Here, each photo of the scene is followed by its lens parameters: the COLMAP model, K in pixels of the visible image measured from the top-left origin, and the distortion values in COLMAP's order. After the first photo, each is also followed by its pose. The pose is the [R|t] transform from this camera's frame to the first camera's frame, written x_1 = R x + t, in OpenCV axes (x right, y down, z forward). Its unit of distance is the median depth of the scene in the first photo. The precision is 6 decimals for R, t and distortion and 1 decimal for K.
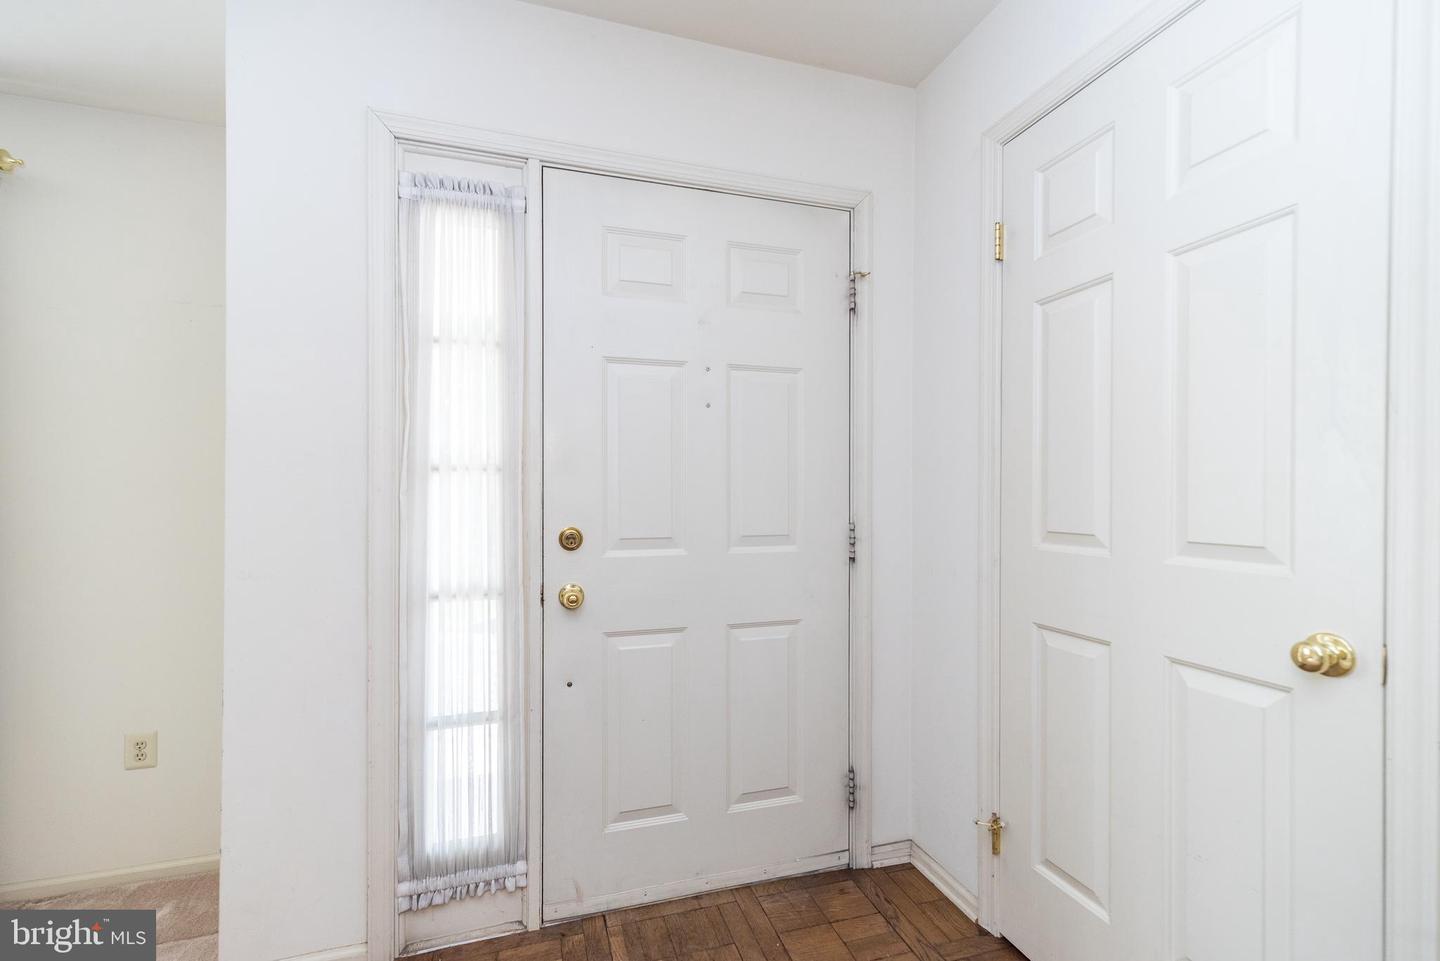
lens RADIAL K [[635.1, 0, 720.6], [0, 635.1, 482.7], [0, 0, 1]] dist [0.022751, 0.000260]
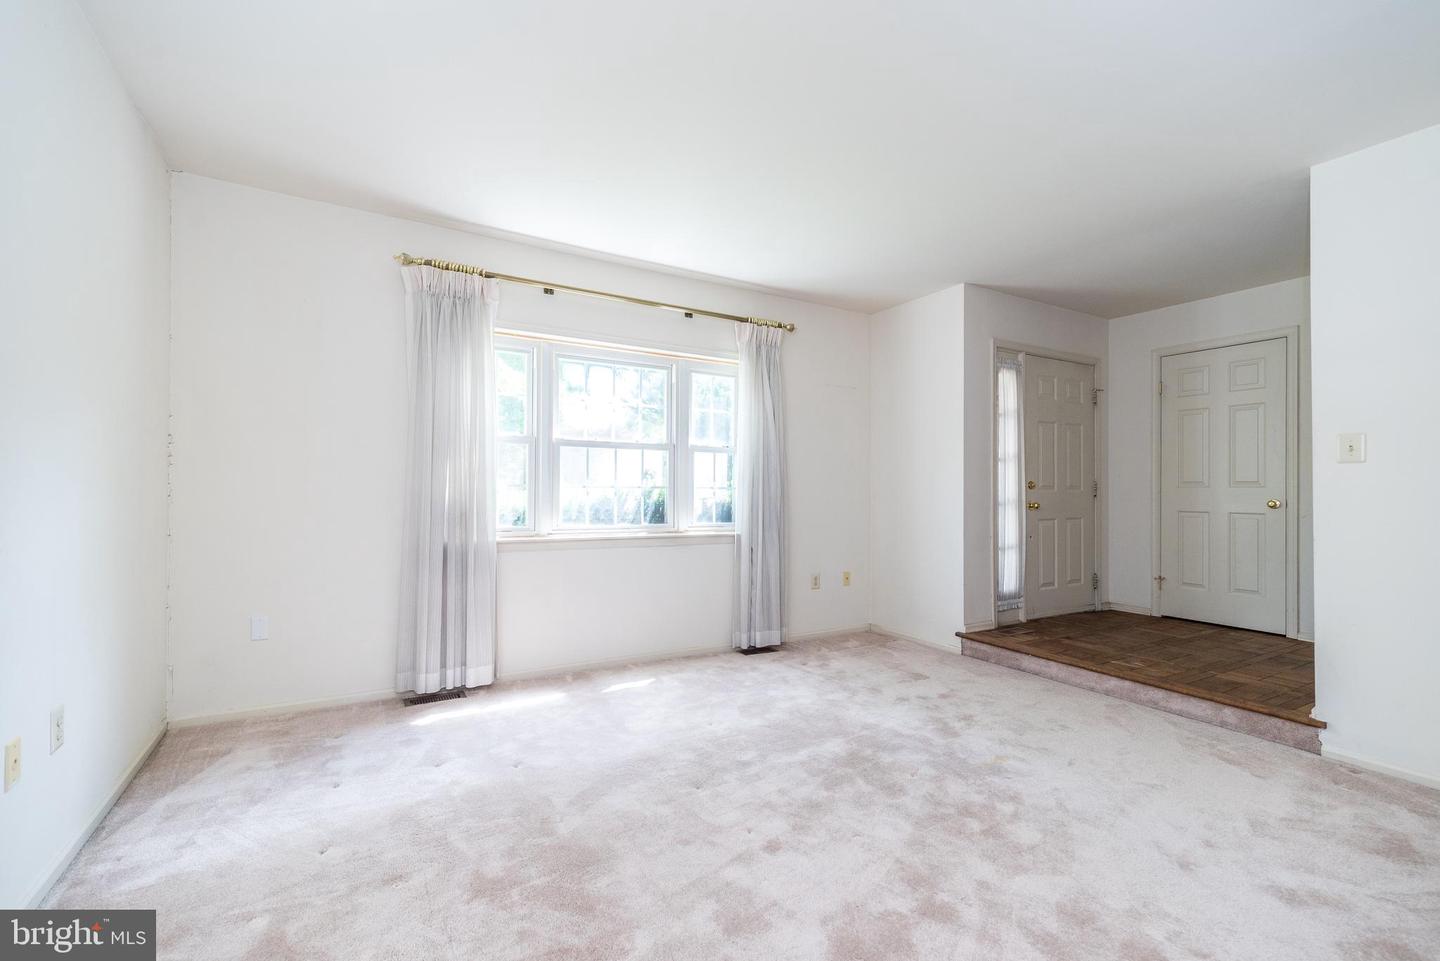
lens RADIAL K [[635.1, 0, 720.6], [0, 635.1, 482.7], [0, 0, 1]] dist [0.022751, 0.000260]
pose [[0.971972, 0.006359, 0.235012, -2.006910], [-0.006011, 0.999980, -0.002198, 0.079864], [-0.235021, 0.000724, 0.971990, -1.277300]]
